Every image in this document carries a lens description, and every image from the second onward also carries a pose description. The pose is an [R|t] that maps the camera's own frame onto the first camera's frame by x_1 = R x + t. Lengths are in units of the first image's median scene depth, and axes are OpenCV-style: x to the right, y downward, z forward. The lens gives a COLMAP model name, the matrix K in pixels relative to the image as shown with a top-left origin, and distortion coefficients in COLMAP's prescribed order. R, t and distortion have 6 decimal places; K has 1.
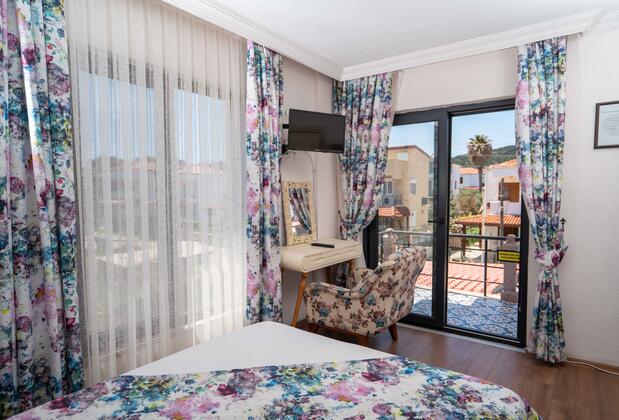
lens RADIAL K [[382.8, 0, 309.5], [0, 382.8, 210.0], [0, 0, 1]] dist [-0.000982, -0.000166]
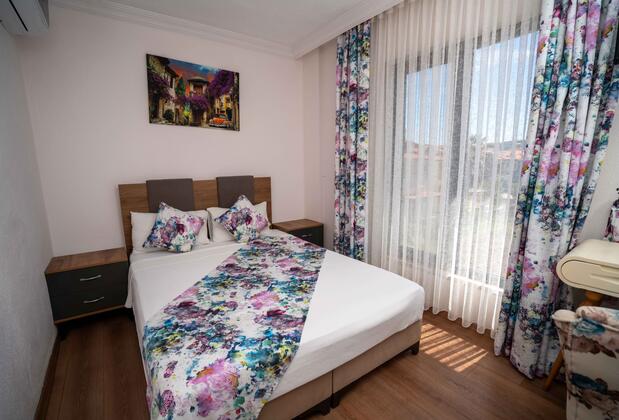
lens RADIAL K [[284.5, 0, 301.1], [0, 284.5, 210.9], [0, 0, 1]] dist [-0.034648, 0.000577]
pose [[-0.325997, 0.160472, -0.931652, 0.908489], [-0.028068, 0.983411, 0.179208, -0.024775], [0.944954, 0.084571, -0.316085, 1.354241]]
